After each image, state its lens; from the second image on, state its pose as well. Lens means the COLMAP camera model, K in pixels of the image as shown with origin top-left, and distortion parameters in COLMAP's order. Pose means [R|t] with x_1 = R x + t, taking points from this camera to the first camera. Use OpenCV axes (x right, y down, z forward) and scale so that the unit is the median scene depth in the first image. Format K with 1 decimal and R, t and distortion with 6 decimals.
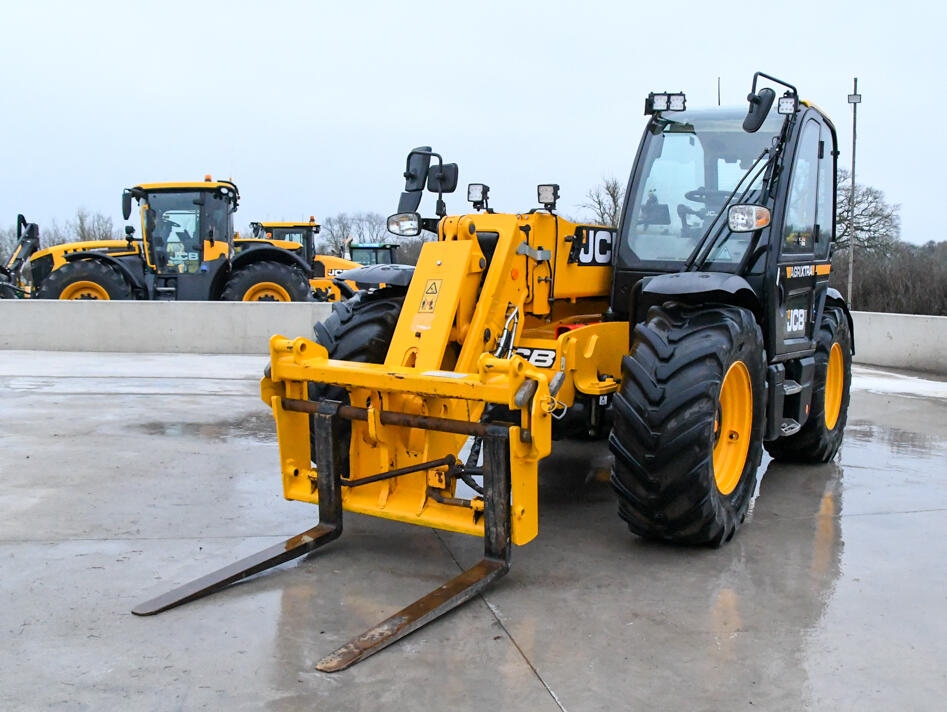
lens RADIAL K [[1038.7, 0, 473.5], [0, 1038.7, 356.0], [0, 0, 1]] dist [-0.138496, -0.000428]
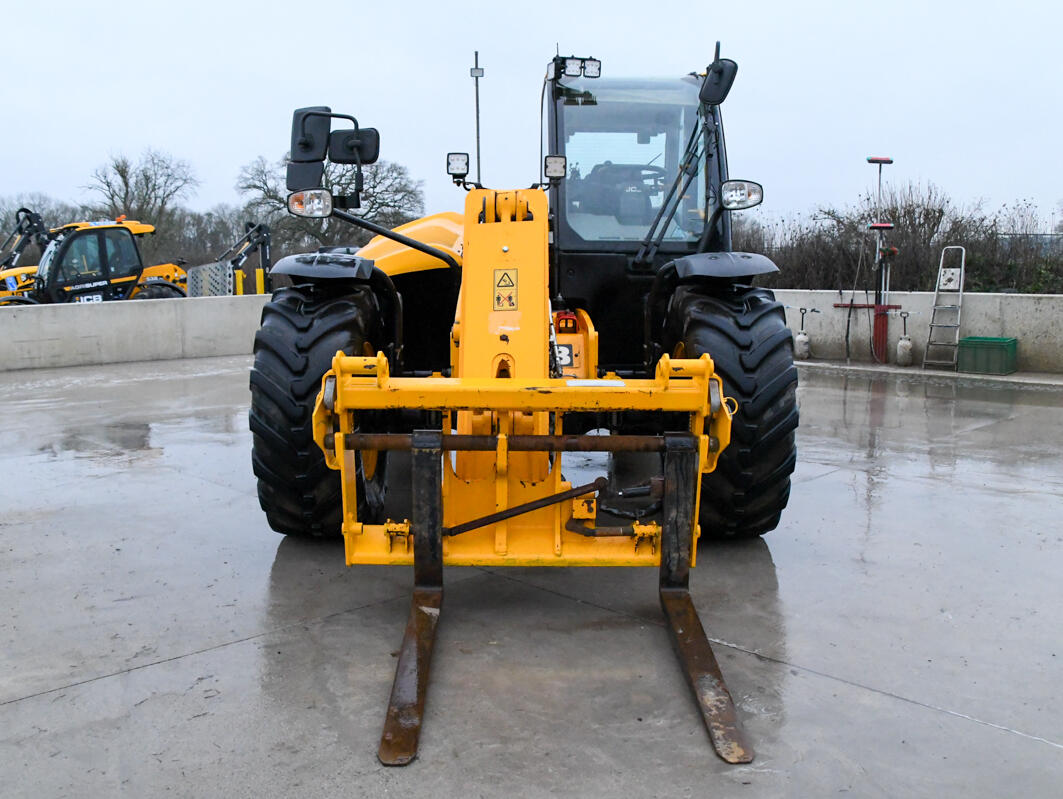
lens RADIAL K [[1059.5, 0, 533.2], [0, 1059.5, 416.8], [0, 0, 1]] dist [-0.130871, -0.000592]
pose [[0.846562, -0.105865, 0.521656, -0.465344], [0.066944, 0.993416, 0.092965, -0.034044], [-0.528064, -0.043779, 0.848076, 0.274689]]
